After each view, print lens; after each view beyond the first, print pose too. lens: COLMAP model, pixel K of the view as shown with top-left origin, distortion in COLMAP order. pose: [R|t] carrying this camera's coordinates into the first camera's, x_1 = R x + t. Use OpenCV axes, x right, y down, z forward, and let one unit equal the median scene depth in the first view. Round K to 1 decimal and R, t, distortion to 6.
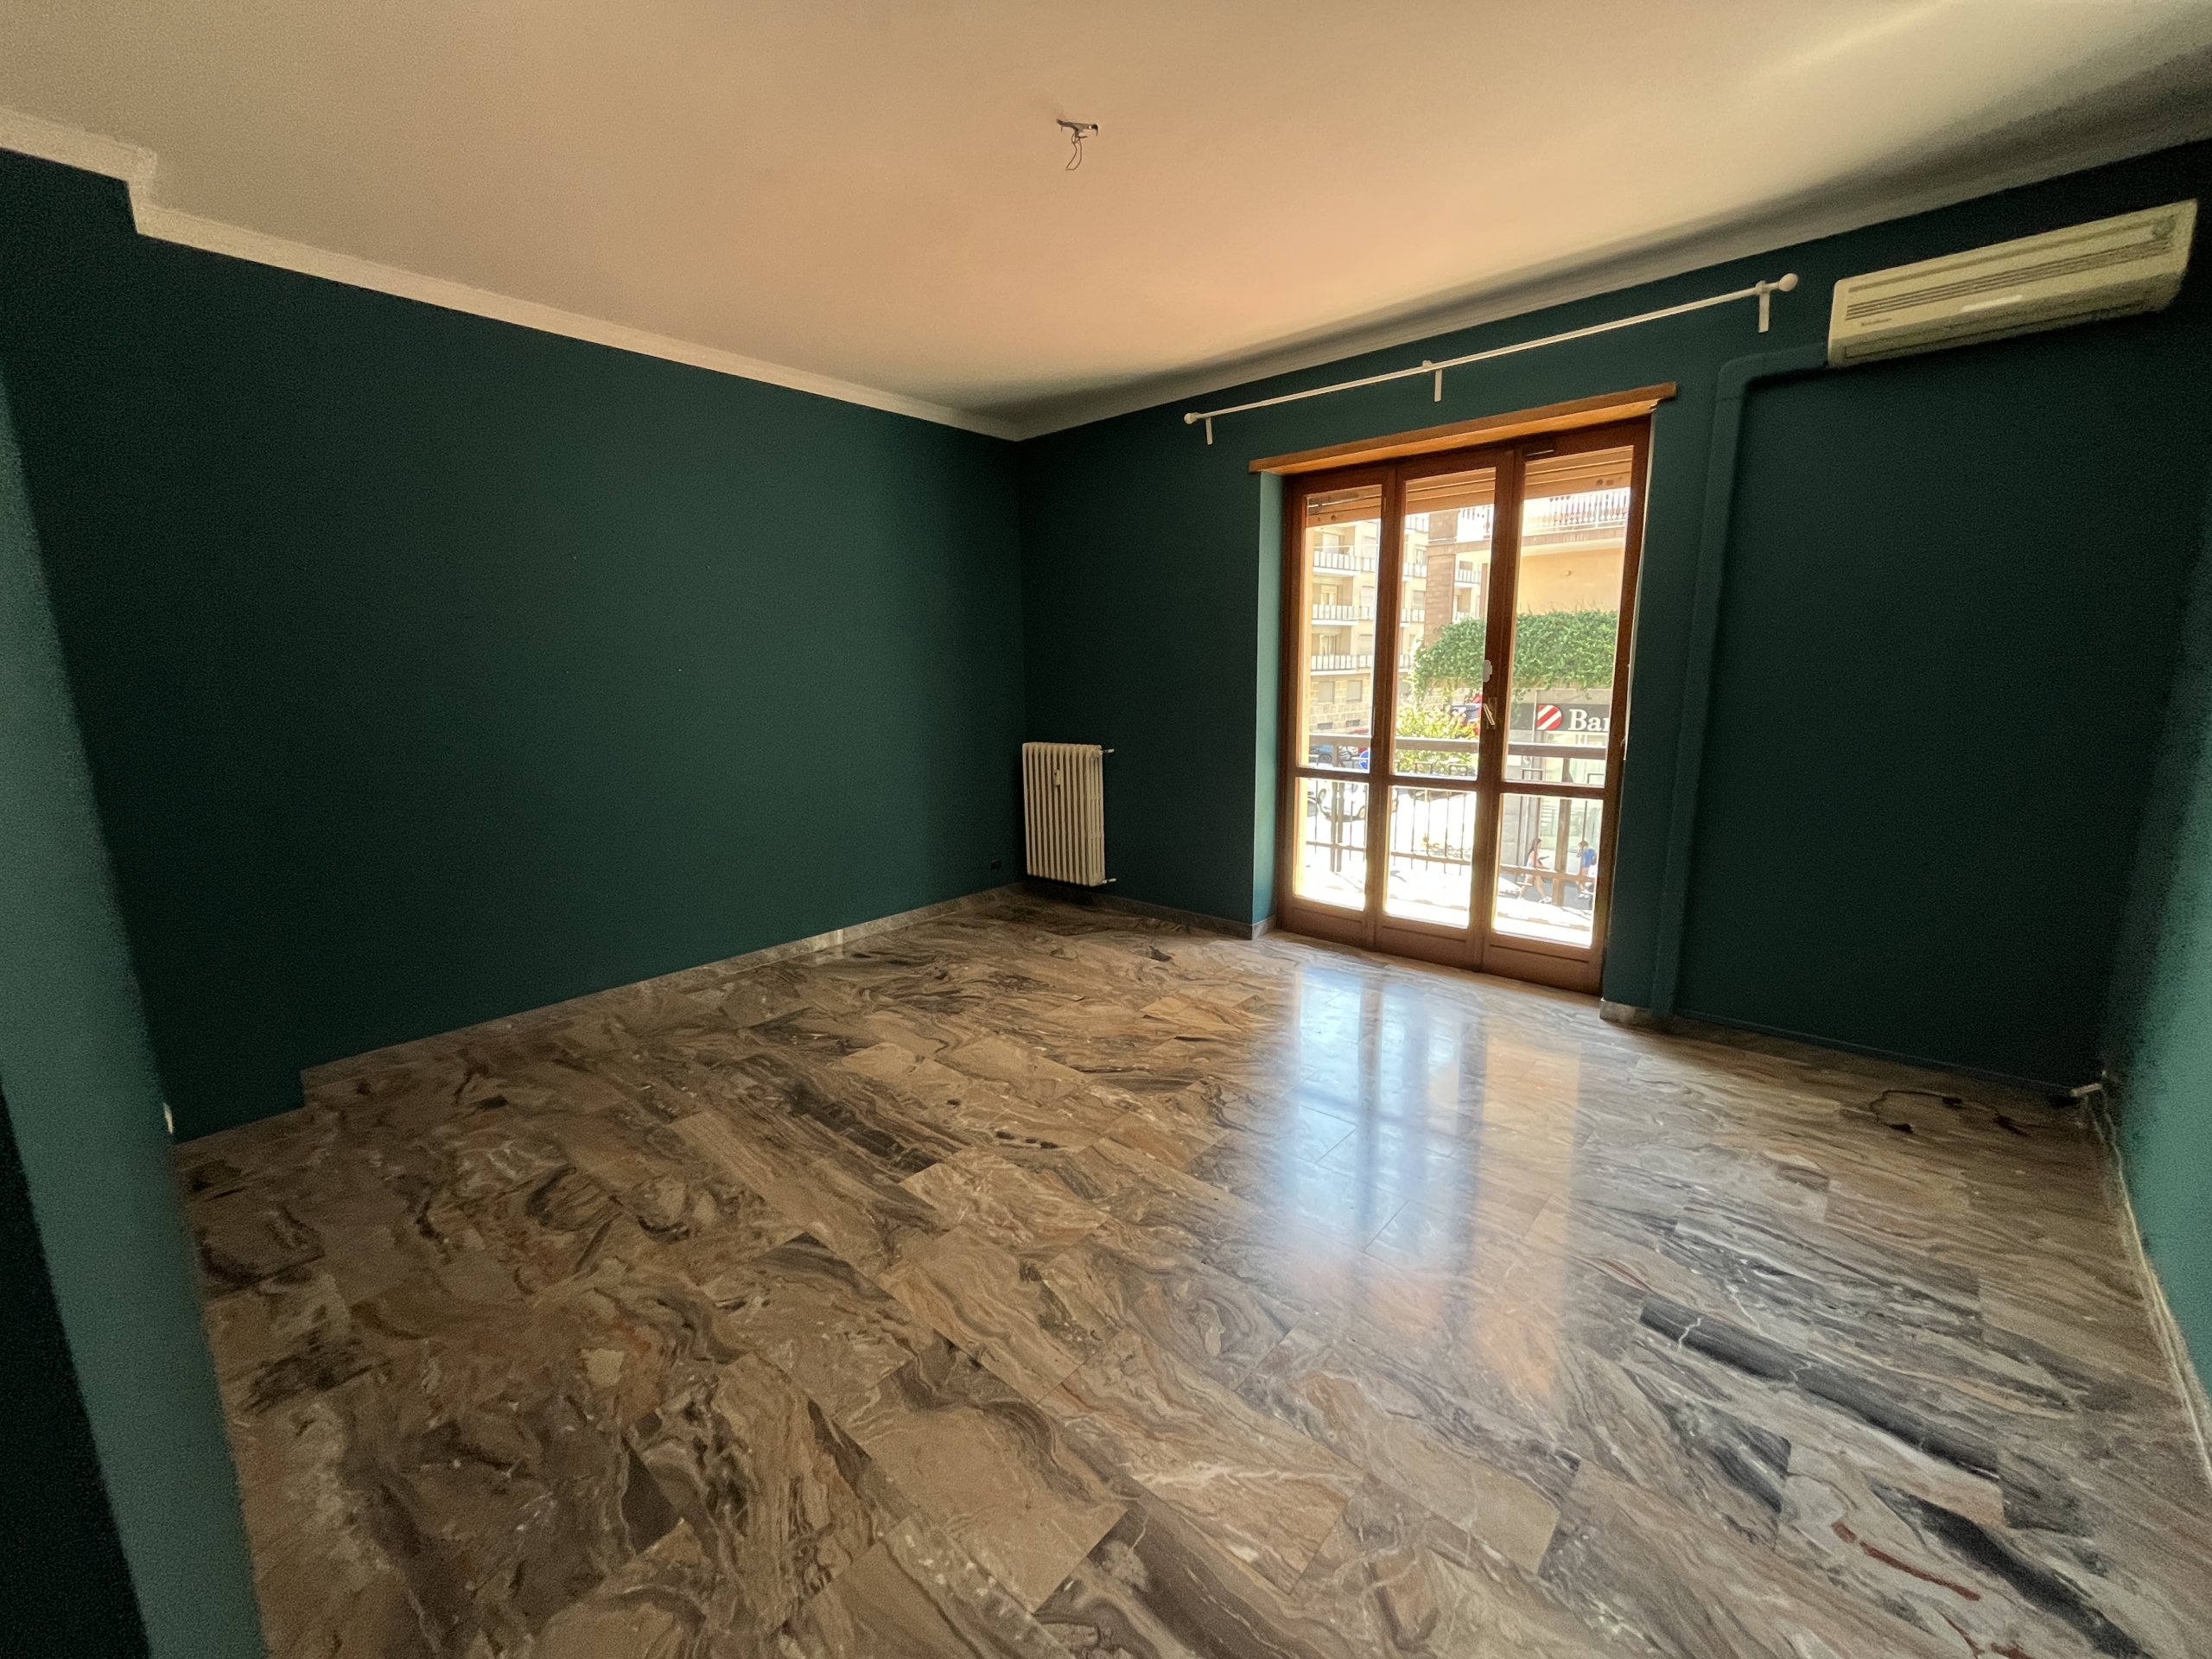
lens RADIAL K [[893.0, 0, 1075.8], [0, 893.0, 829.1], [0, 0, 1]] dist [-0.003612, 0.000350]
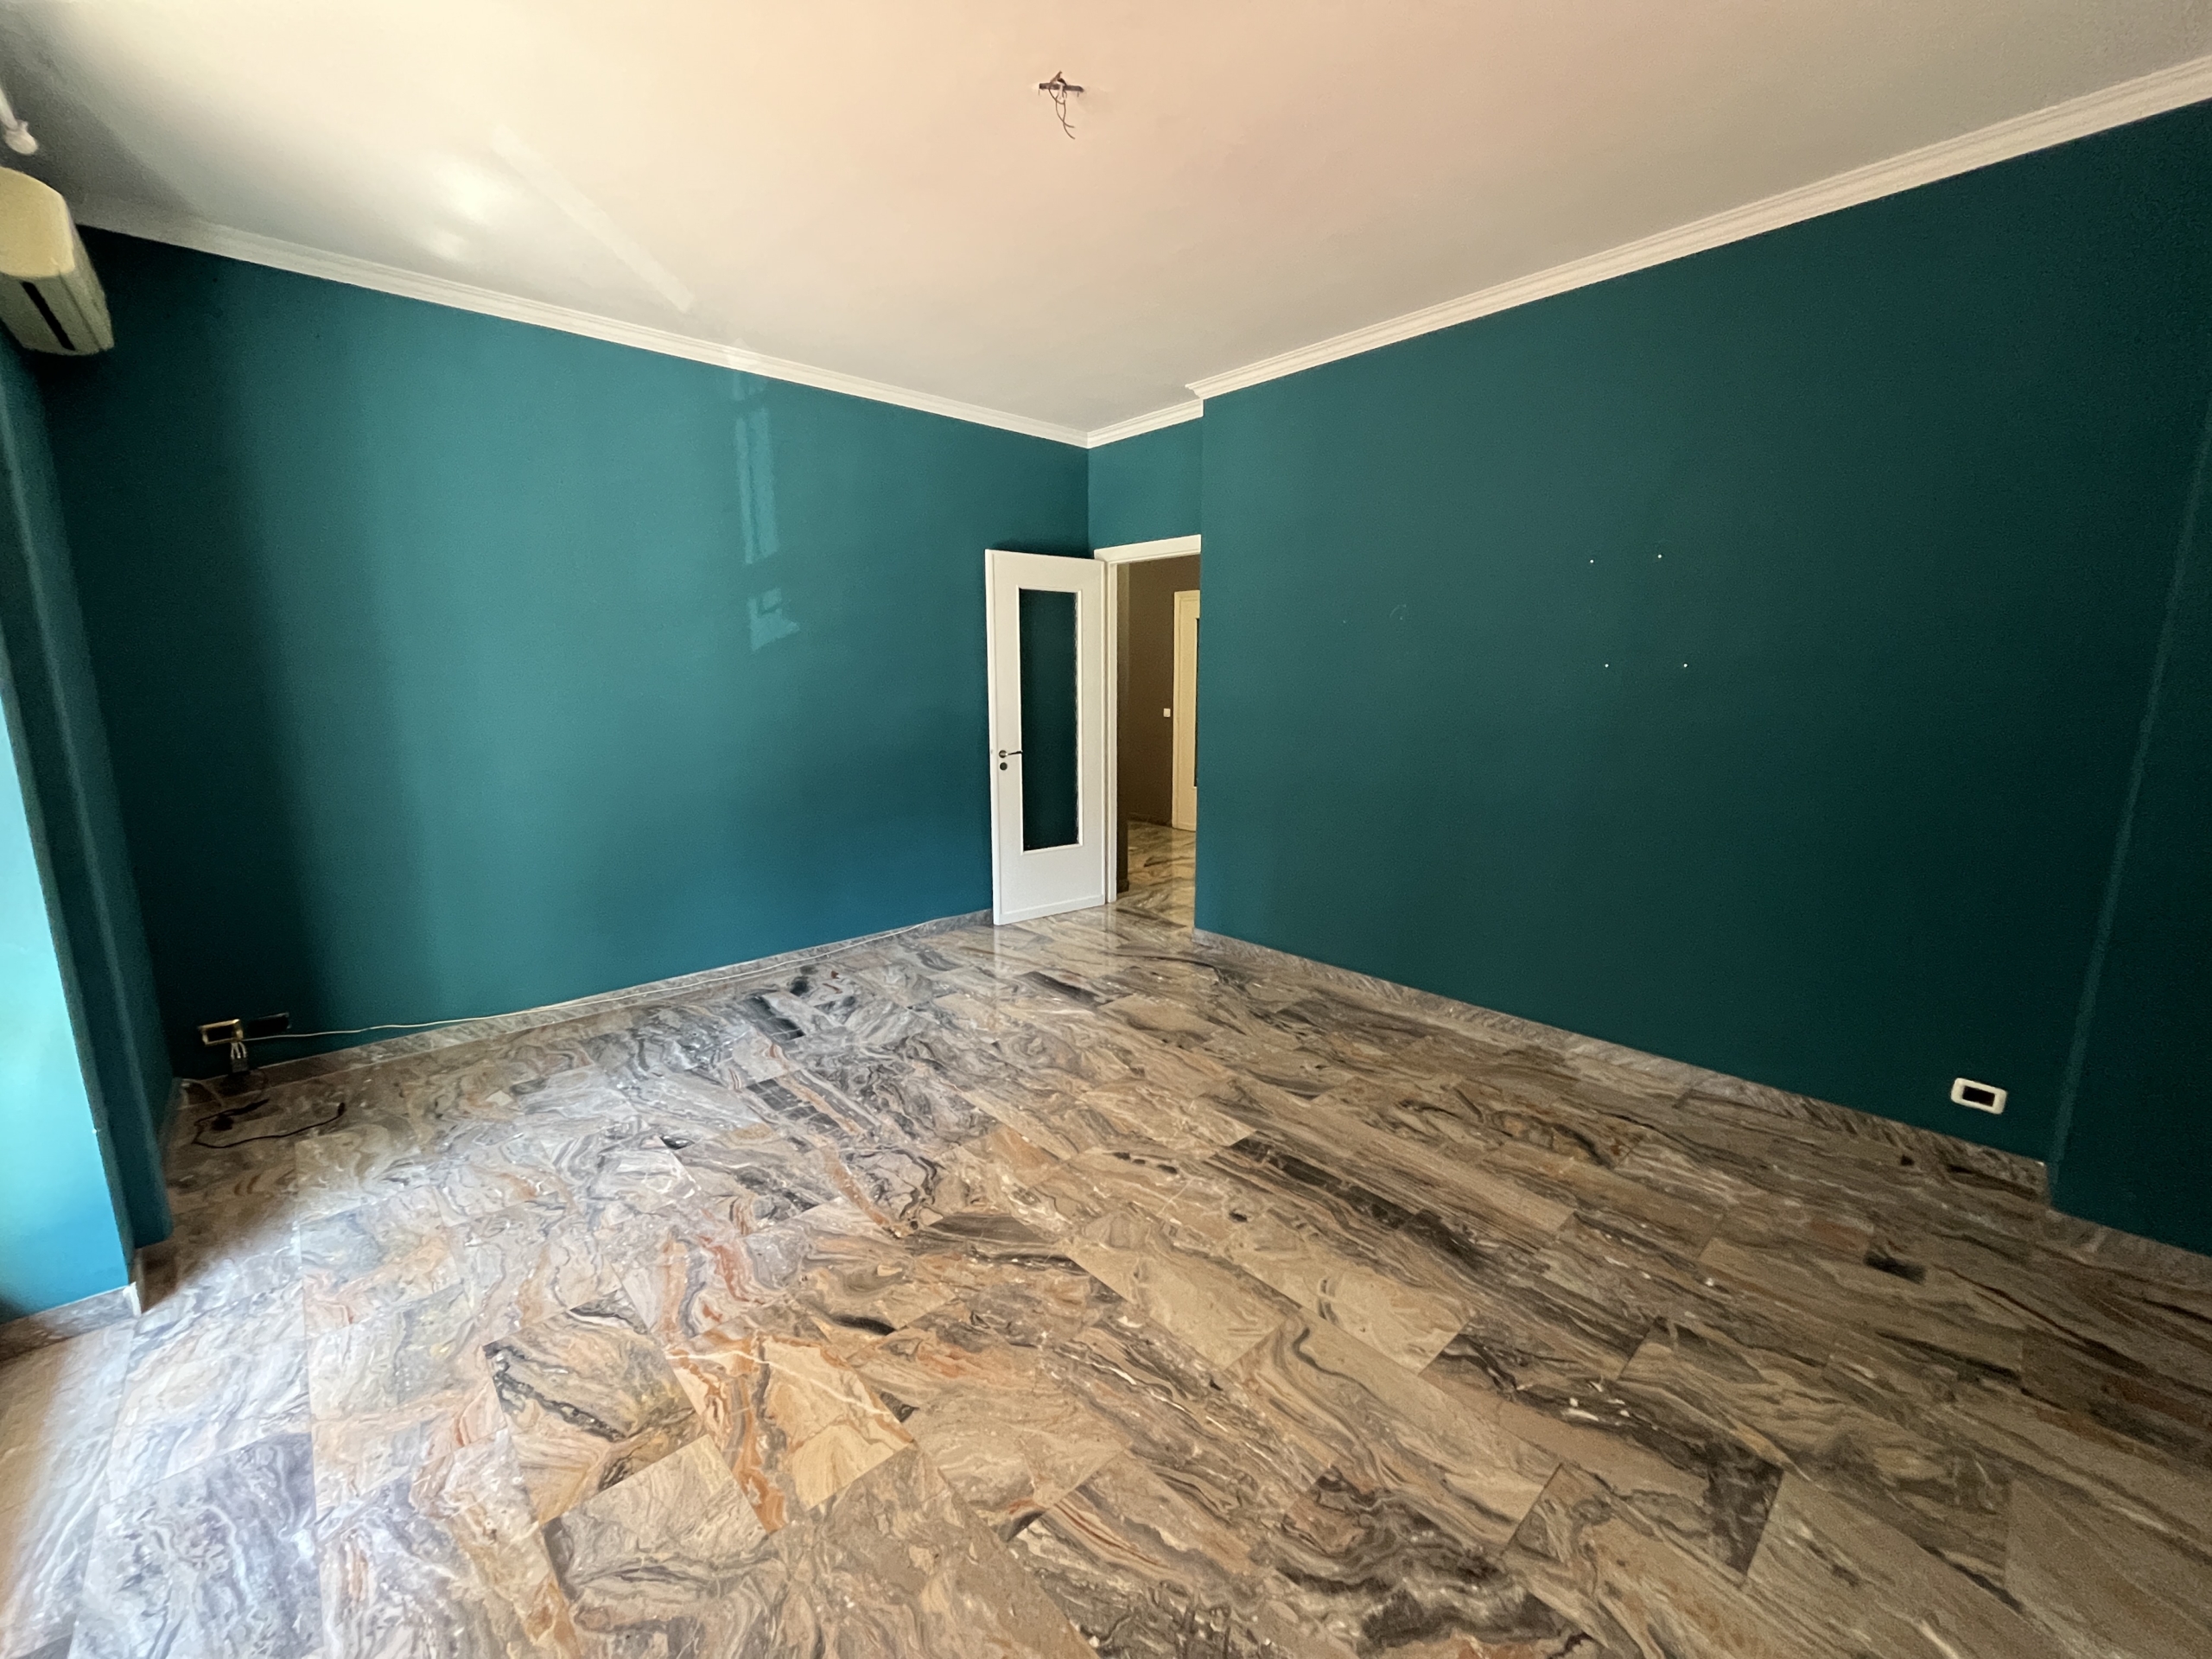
lens RADIAL K [[893.0, 0, 1078.1], [0, 893.0, 835.8], [0, 0, 1]] dist [-0.003612, 0.000350]
pose [[-0.994828, 0.000640, 0.101570, -0.081518], [0.036727, 0.934587, 0.353834, -0.326050], [-0.094700, 0.355734, -0.929777, 1.769547]]
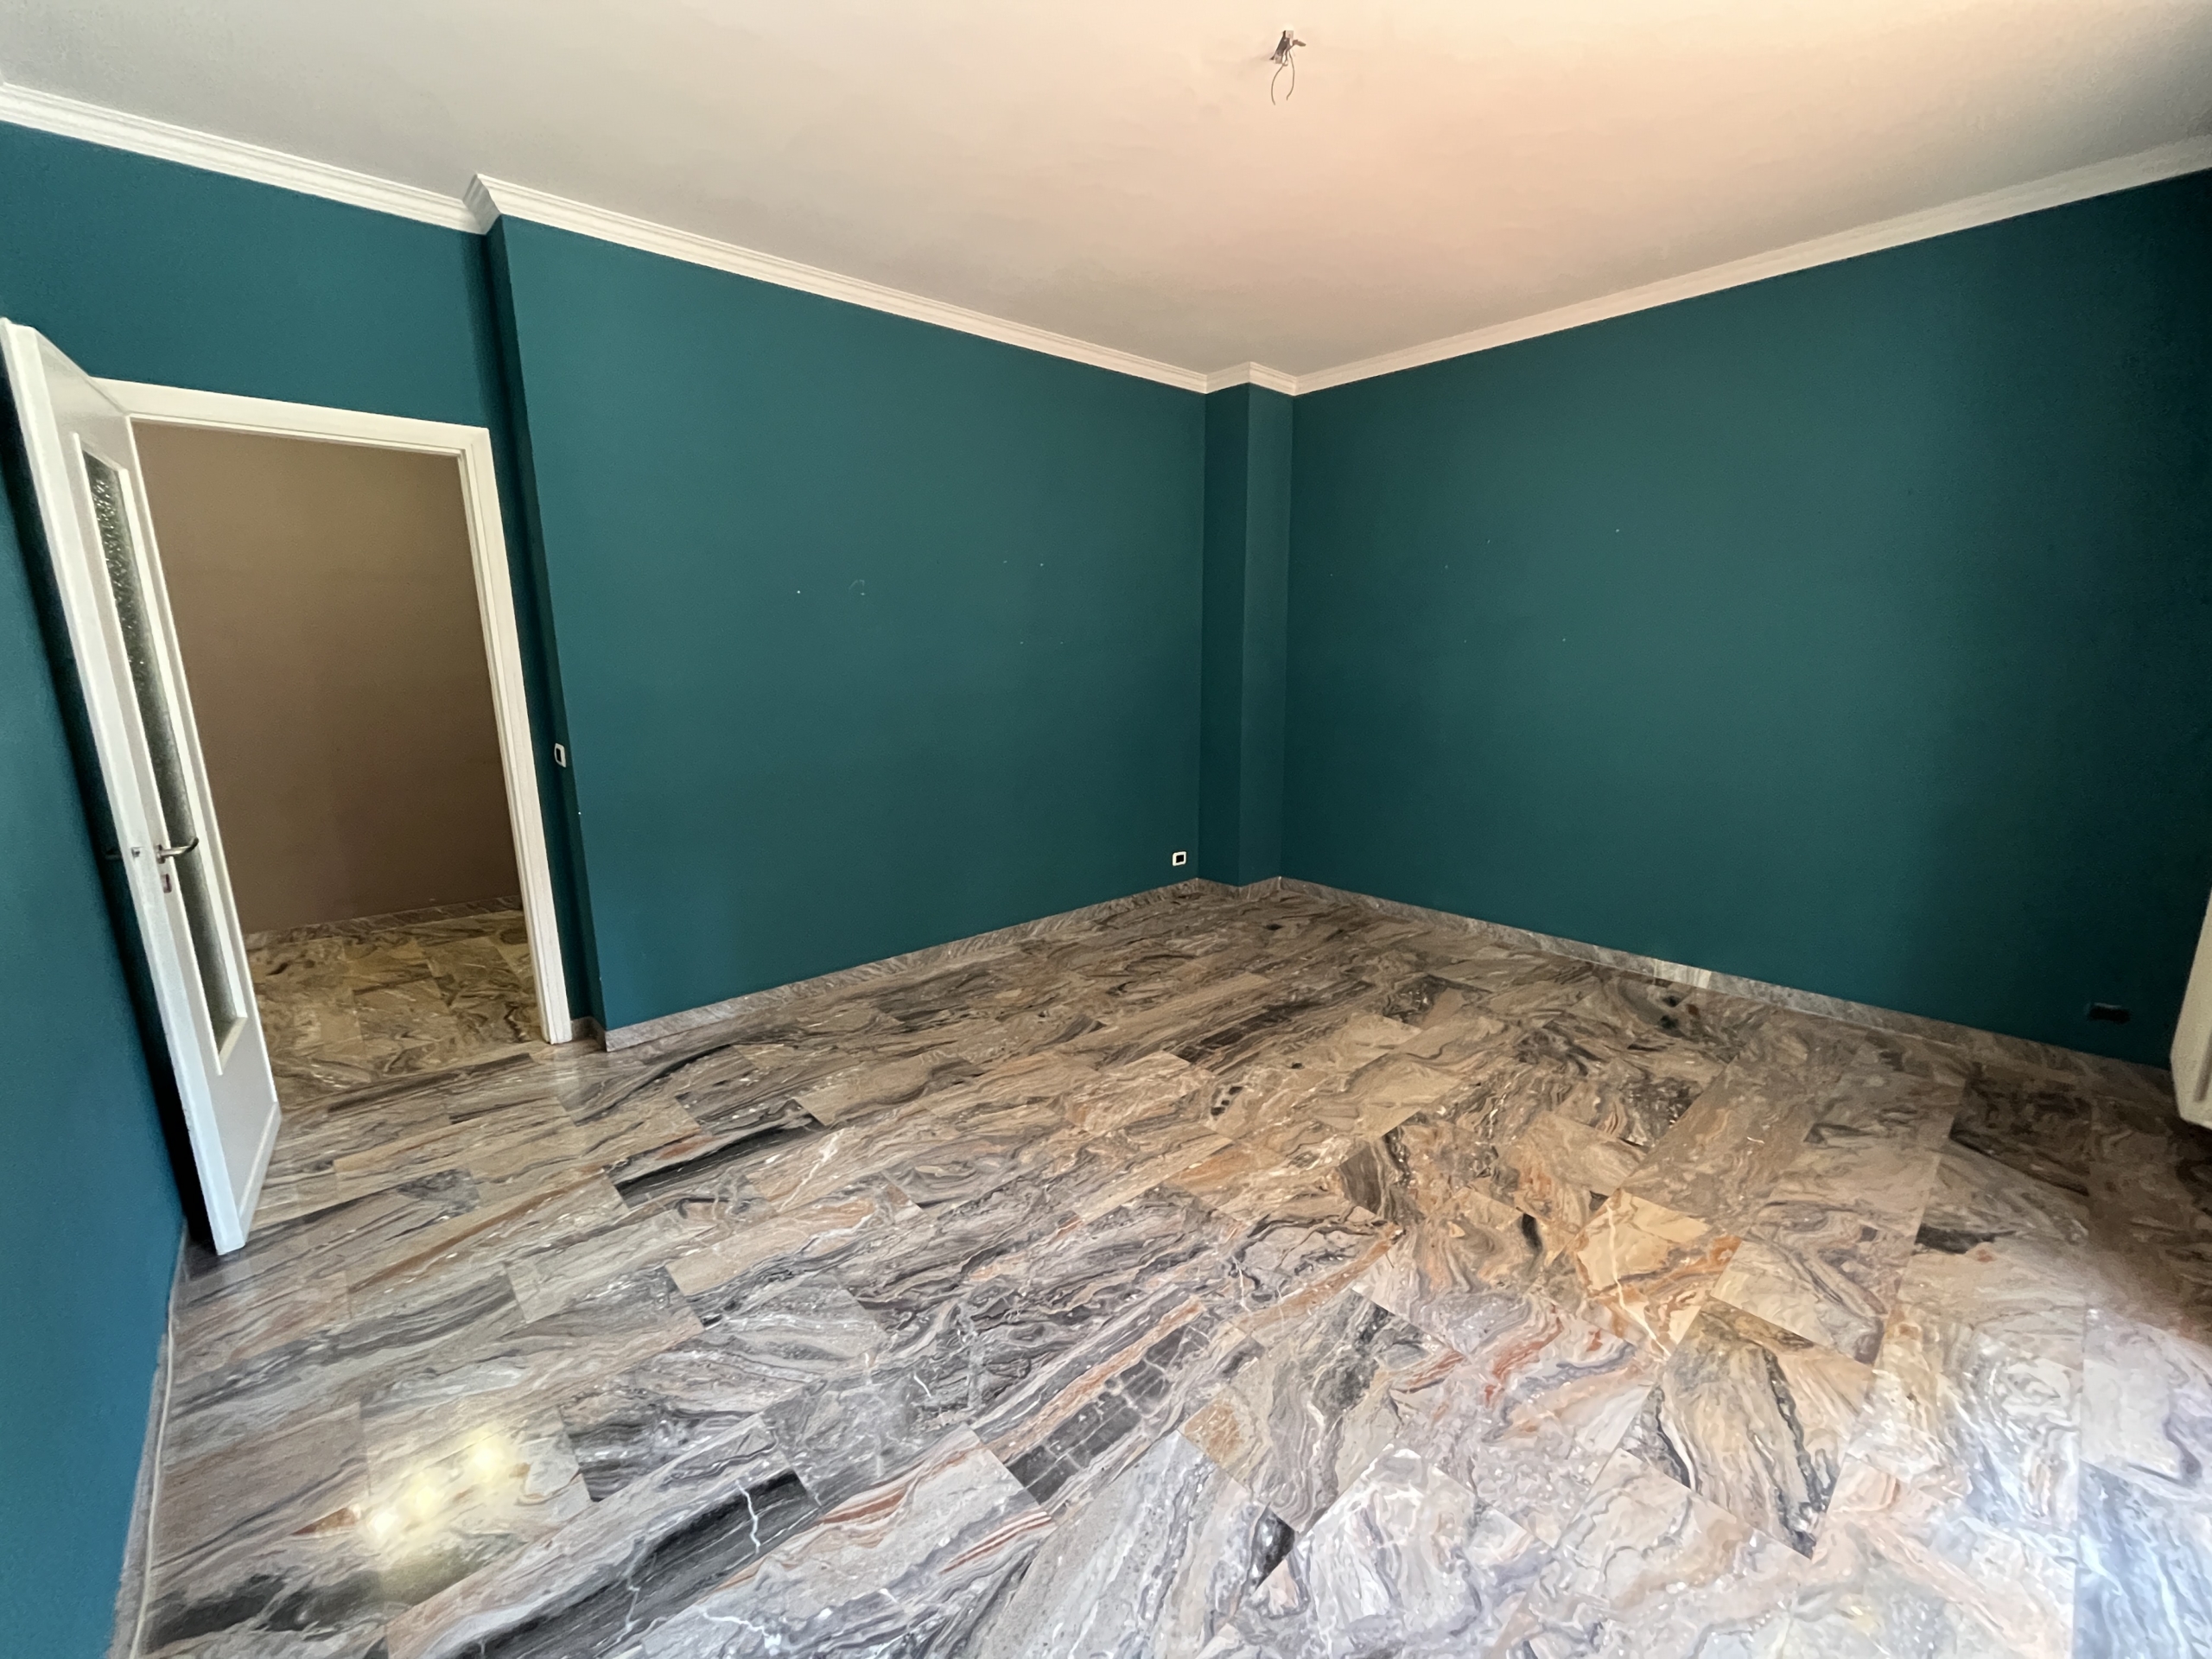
lens RADIAL K [[893.0, 0, 1124.4], [0, 893.0, 829.8], [0, 0, 1]] dist [-0.003612, 0.000350]
pose [[-0.082348, 0.216469, -0.972810, 0.895085], [-0.170783, 0.958621, 0.227769, -0.170811], [0.981862, 0.184895, -0.041971, 0.861909]]
